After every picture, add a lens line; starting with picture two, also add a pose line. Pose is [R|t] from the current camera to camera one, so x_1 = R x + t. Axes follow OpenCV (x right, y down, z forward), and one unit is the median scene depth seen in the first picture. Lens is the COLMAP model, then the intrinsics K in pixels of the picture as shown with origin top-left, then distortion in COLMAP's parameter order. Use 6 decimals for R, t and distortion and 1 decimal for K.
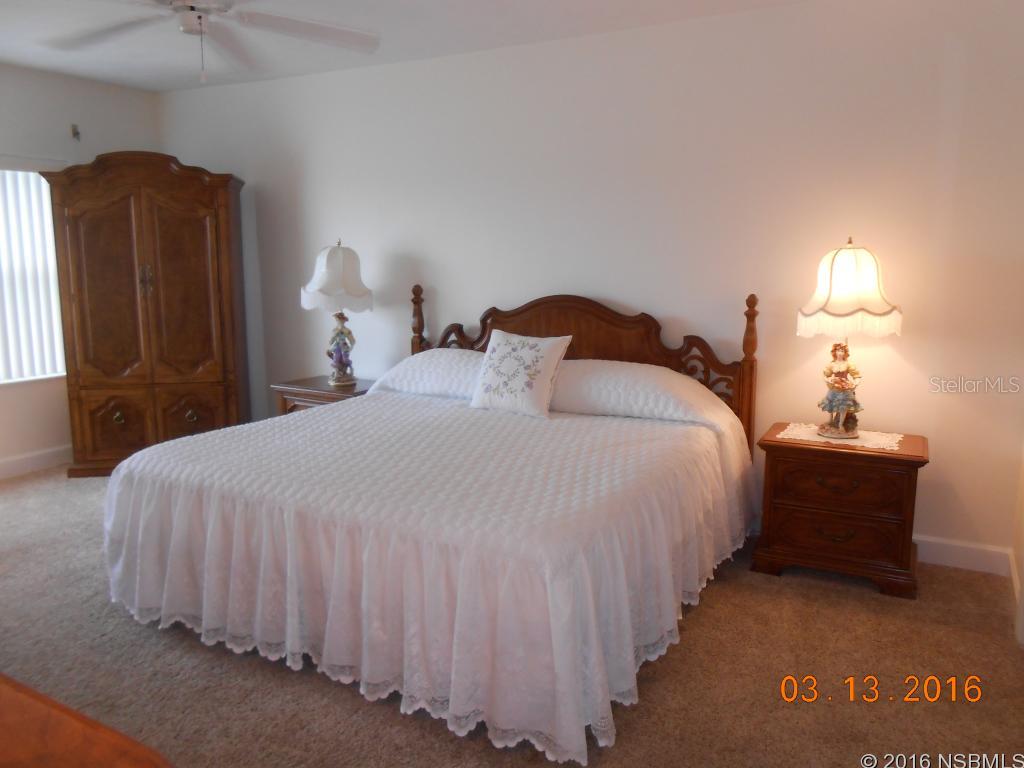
lens RADIAL K [[786.6, 0, 509.6], [0, 786.6, 379.3], [0, 0, 1]] dist [-0.061888, 0.076443]
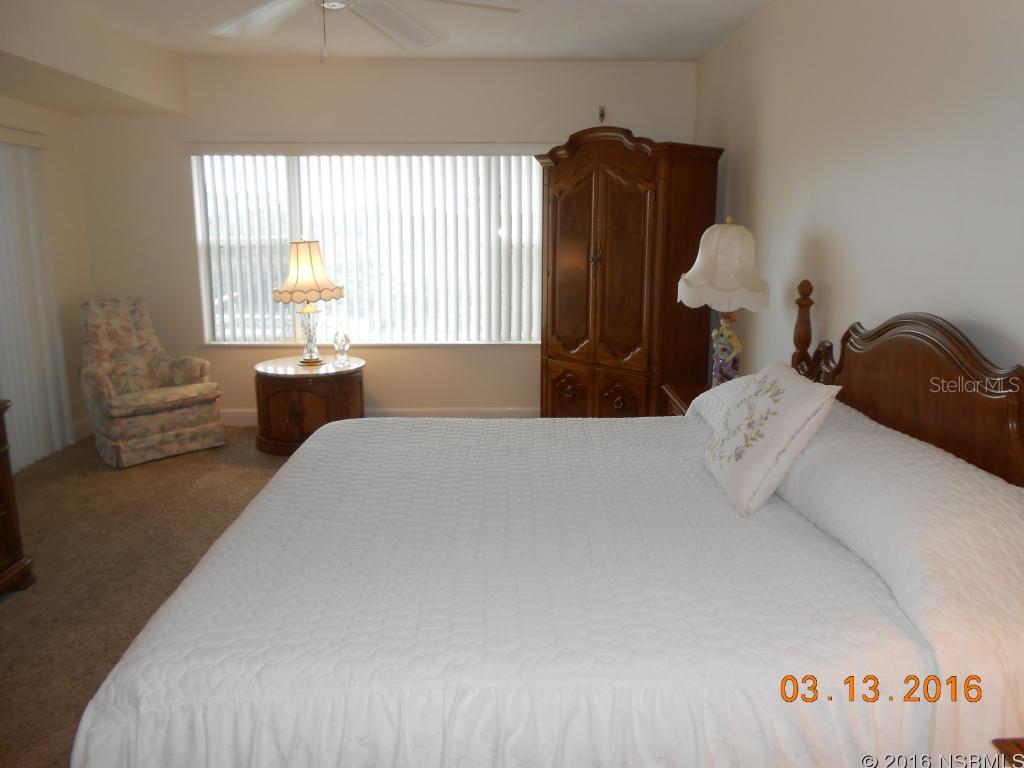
lens RADIAL K [[786.6, 0, 509.6], [0, 786.6, 379.3], [0, 0, 1]] dist [-0.061888, 0.076443]
pose [[0.510044, 0.164240, -0.844322, 0.337400], [-0.134983, 0.984722, 0.110009, -0.070742], [0.849491, 0.057860, 0.524422, 0.391727]]
